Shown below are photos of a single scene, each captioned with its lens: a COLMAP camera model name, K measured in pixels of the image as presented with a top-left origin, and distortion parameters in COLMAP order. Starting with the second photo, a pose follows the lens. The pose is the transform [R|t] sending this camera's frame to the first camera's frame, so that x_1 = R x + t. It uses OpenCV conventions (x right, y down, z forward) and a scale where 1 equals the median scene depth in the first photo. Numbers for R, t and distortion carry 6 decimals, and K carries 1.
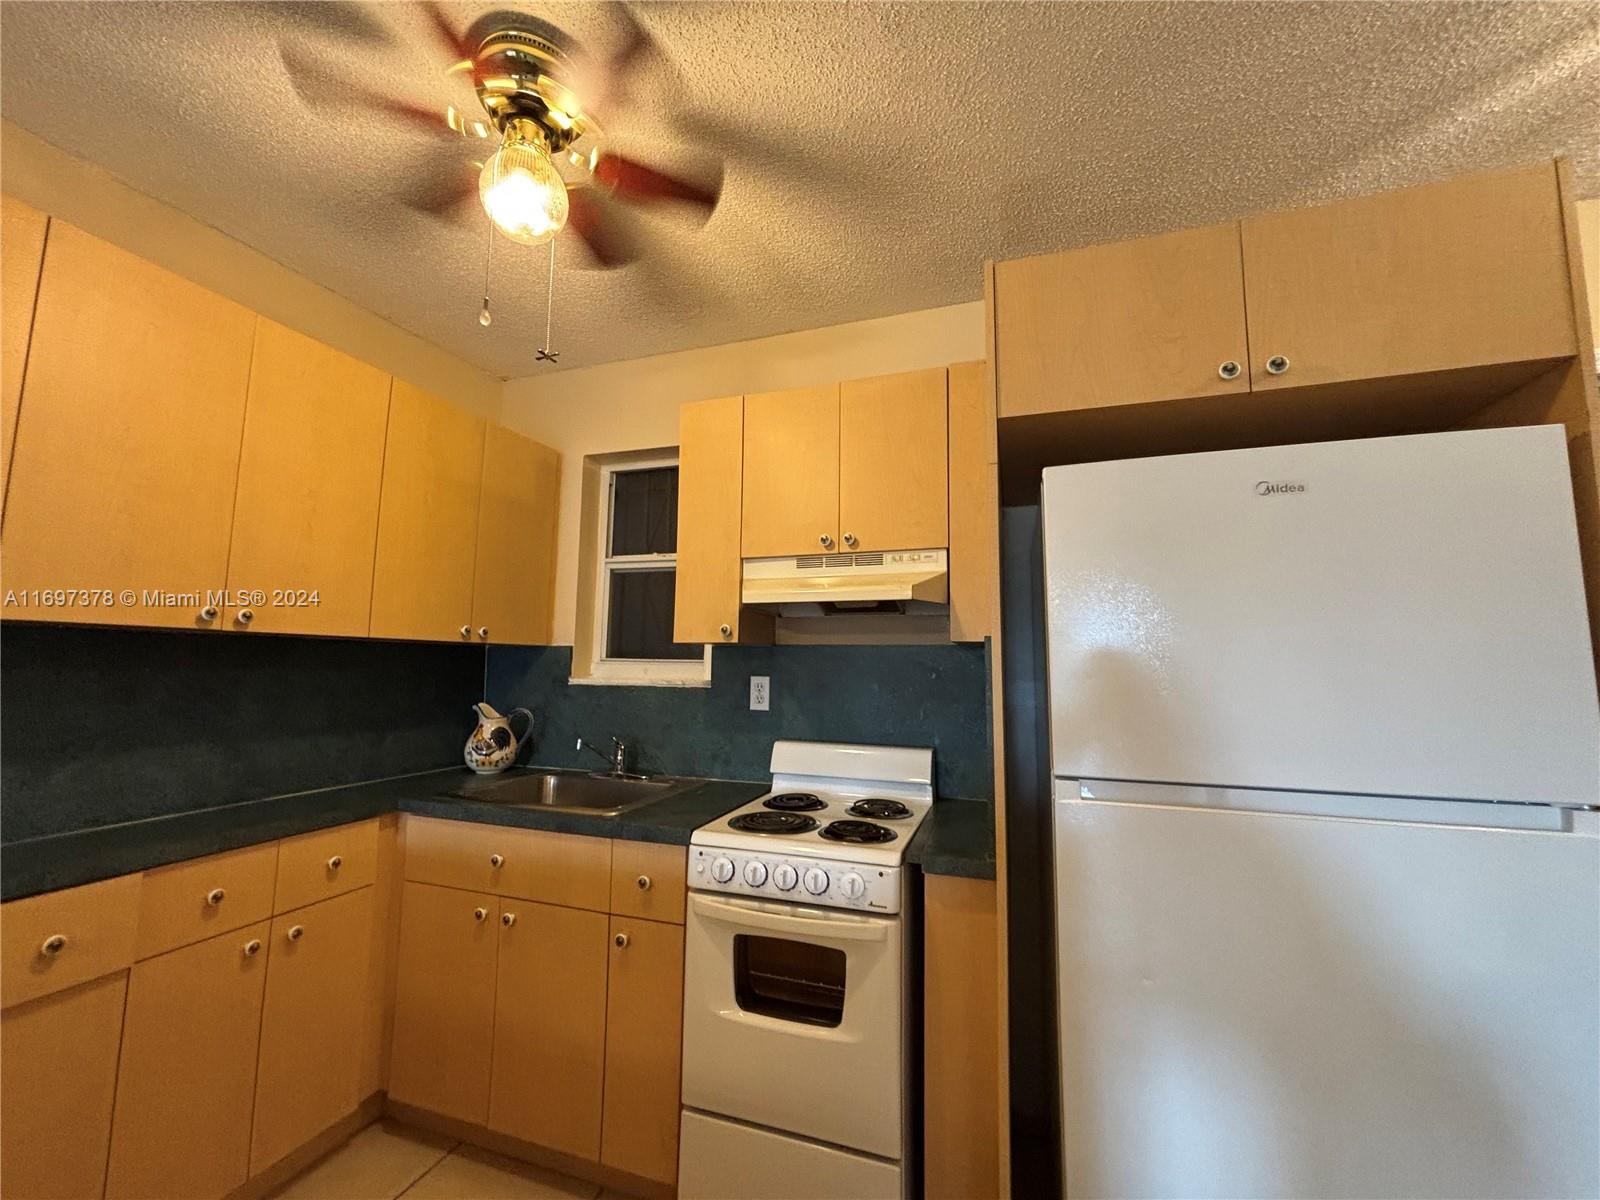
lens RADIAL K [[645.7, 0, 795.6], [0, 645.7, 599.8], [0, 0, 1]] dist [0.000478, -0.000042]
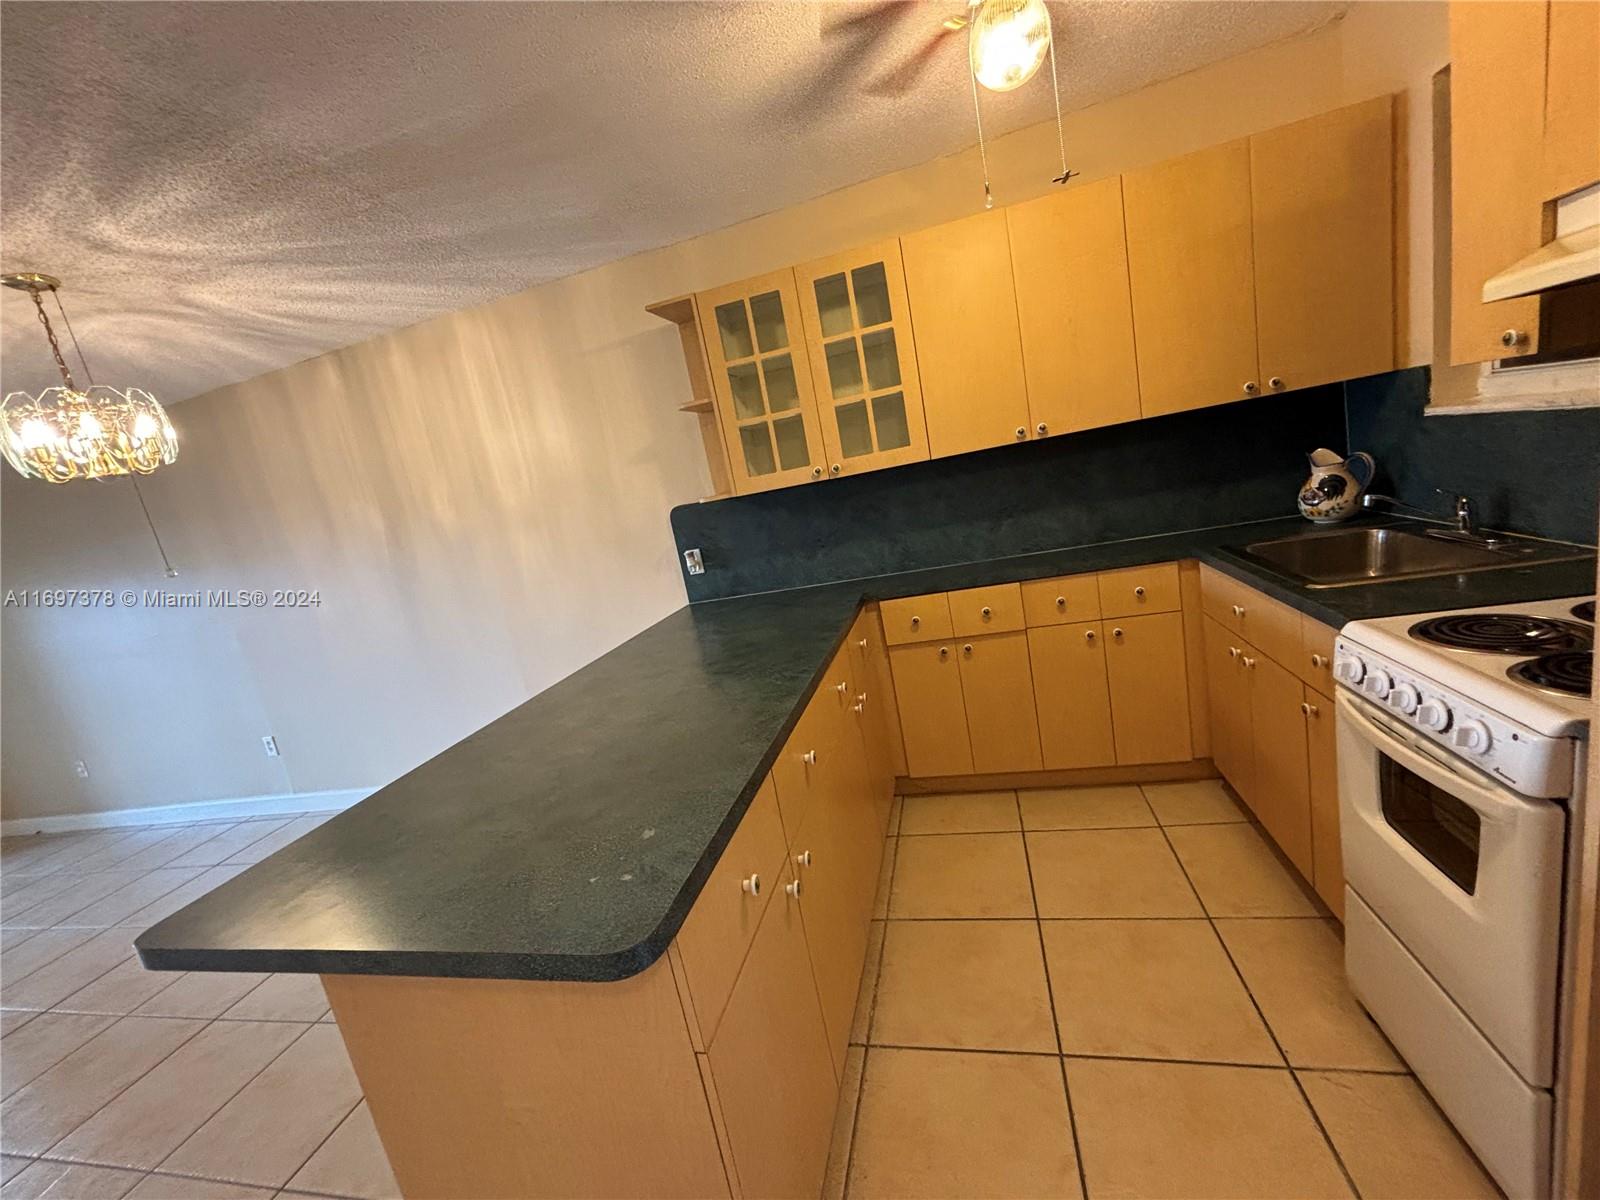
lens RADIAL K [[645.7, 0, 795.6], [0, 645.7, 599.8], [0, 0, 1]] dist [0.000478, -0.000042]
pose [[0.086217, 0.164019, -0.982682, 0.515458], [0.290567, 0.939333, 0.182276, -0.032764], [0.952962, -0.301251, 0.033328, 0.231789]]
